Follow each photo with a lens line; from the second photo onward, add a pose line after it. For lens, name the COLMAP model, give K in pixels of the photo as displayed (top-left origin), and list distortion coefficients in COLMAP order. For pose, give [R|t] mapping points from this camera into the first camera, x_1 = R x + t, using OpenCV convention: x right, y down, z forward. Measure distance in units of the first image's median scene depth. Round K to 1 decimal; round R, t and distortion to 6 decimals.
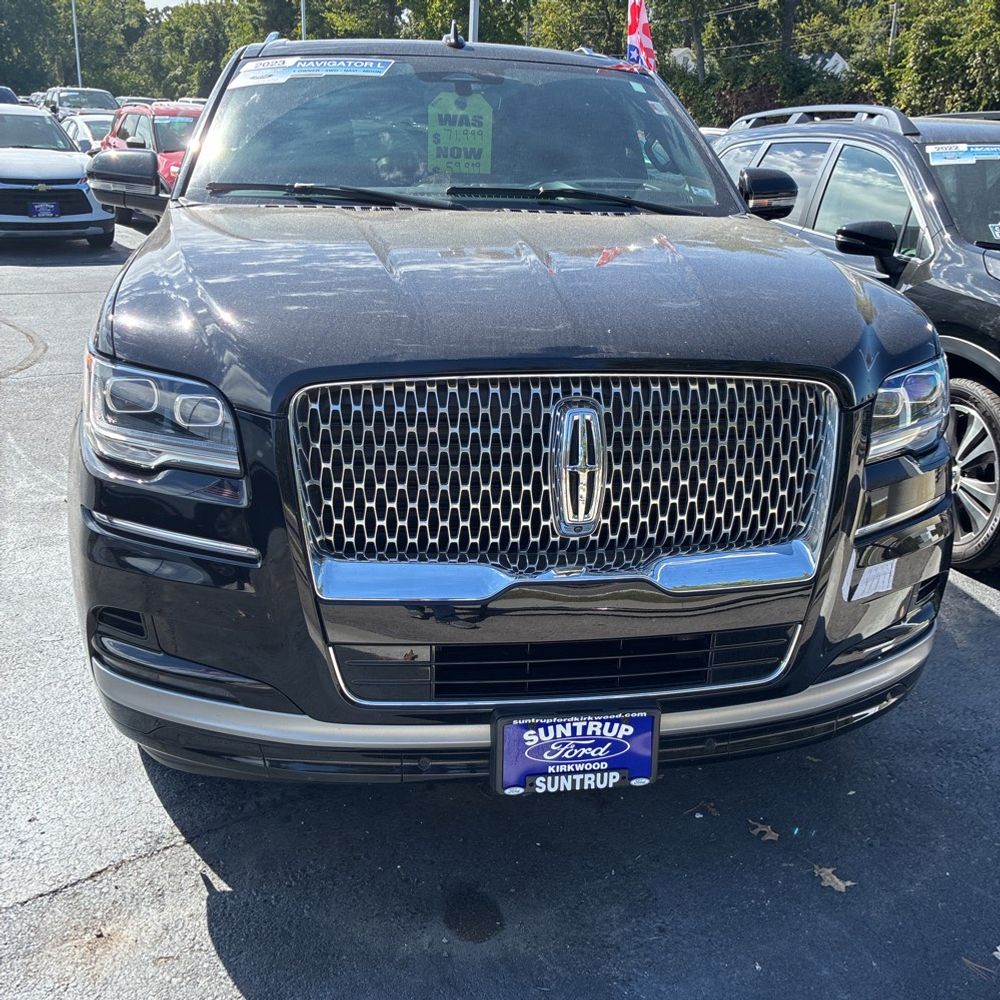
lens RADIAL K [[983.0, 0, 500.0], [0, 983.0, 500.0], [0, 0, 1]] dist [0.051417, -0.046689]
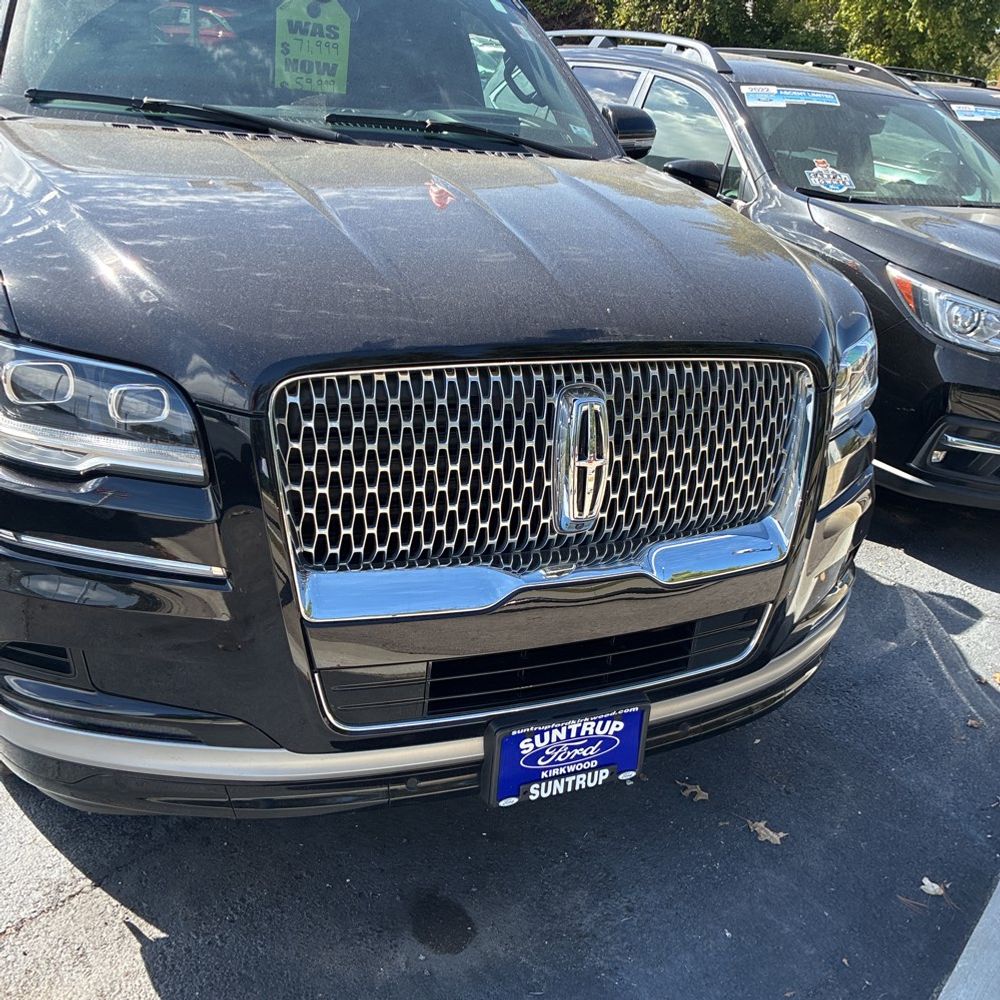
lens RADIAL K [[989.8, 0, 499.6], [0, 989.8, 502.6], [0, 0, 1]] dist [0.043355, -0.037275]
pose [[0.964802, -0.042411, 0.259534, -0.223465], [0.018508, 0.995413, 0.093861, -0.077296], [-0.262325, -0.085754, 0.961162, 0.112902]]
